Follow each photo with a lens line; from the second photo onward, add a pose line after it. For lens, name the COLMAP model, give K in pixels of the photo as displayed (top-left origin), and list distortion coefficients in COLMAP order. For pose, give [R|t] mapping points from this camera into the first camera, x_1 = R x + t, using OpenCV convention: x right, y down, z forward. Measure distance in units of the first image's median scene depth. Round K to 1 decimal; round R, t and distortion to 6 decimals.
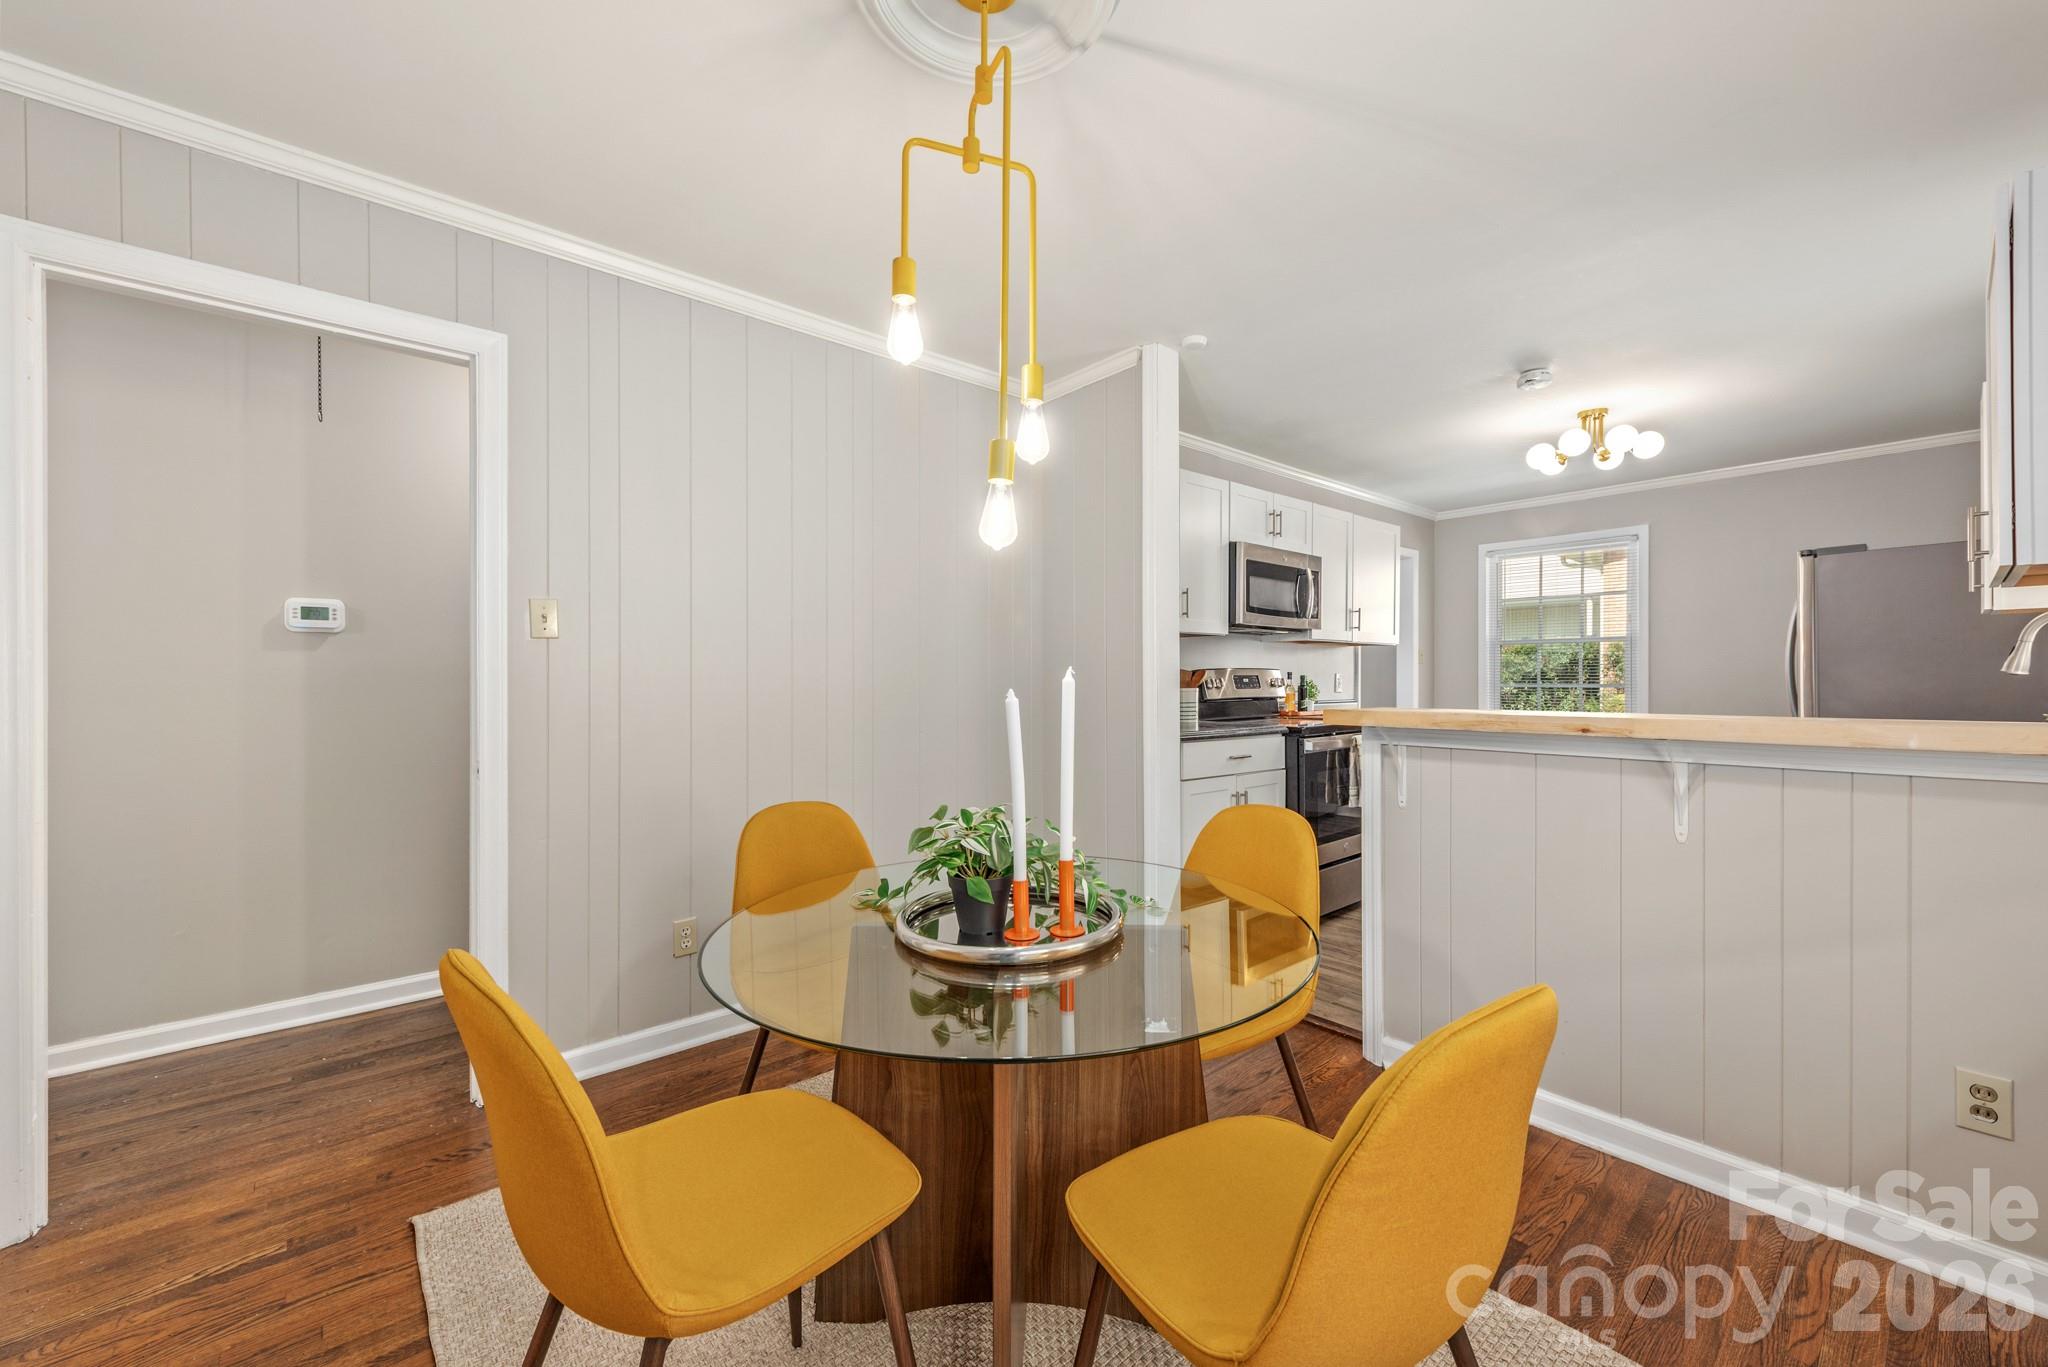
lens RADIAL K [[803.4, 0, 1041.2], [0, 803.4, 674.9], [0, 0, 1]] dist [0.006699, -0.000428]
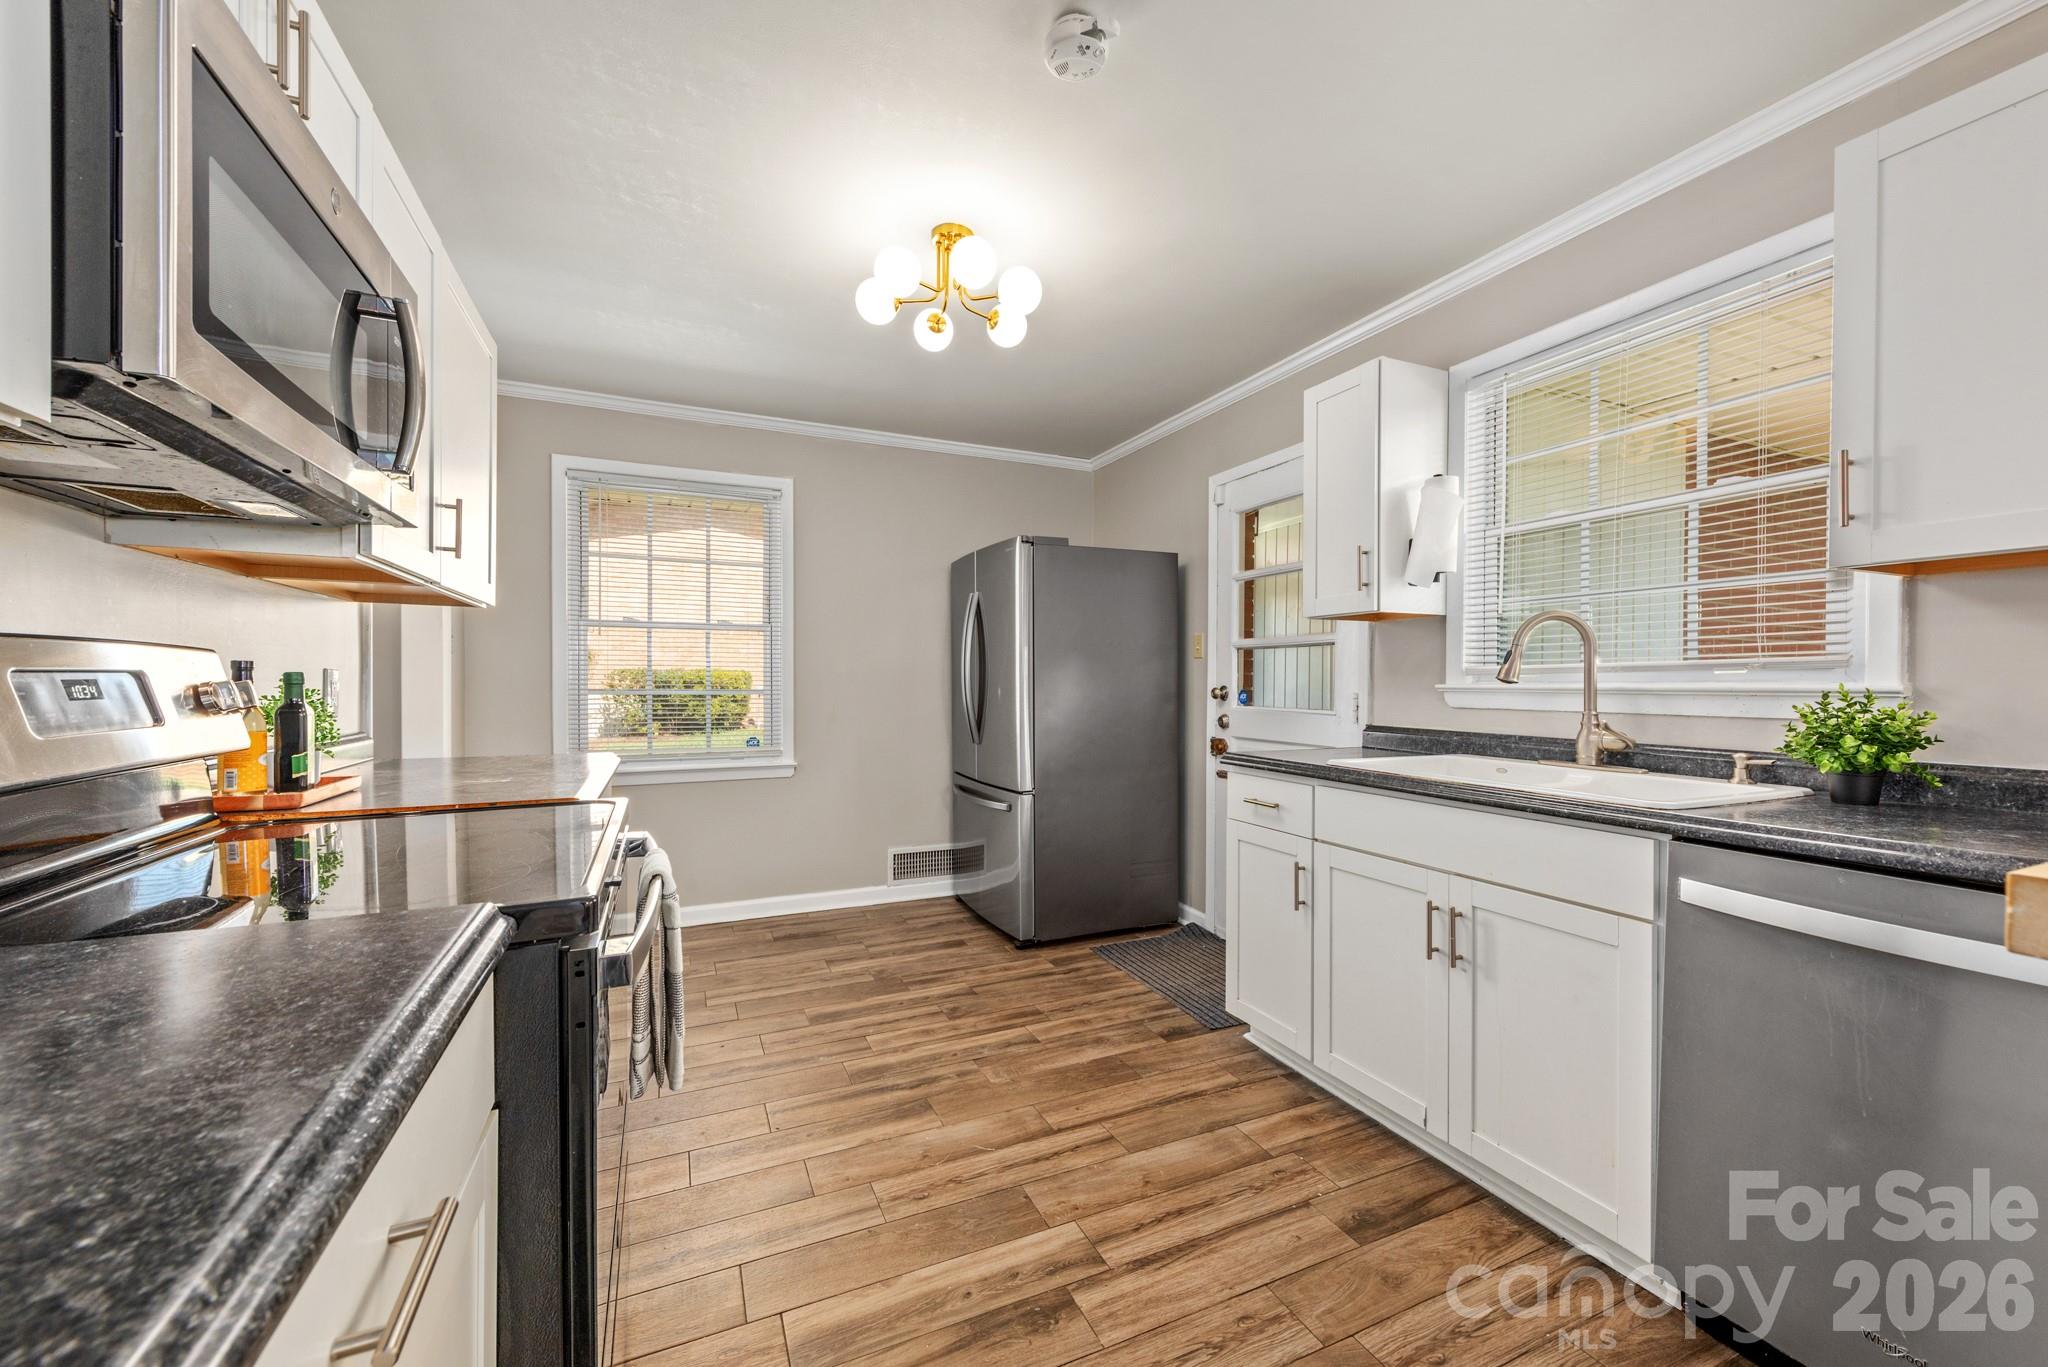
lens RADIAL K [[803.4, 0, 1041.2], [0, 803.4, 674.9], [0, 0, 1]] dist [0.006699, -0.000428]
pose [[0.289582, 0.008558, 0.957115, 0.119108], [-0.009591, 0.999936, -0.006039, 0.000903], [-0.957105, -0.007430, 0.289646, 0.690850]]
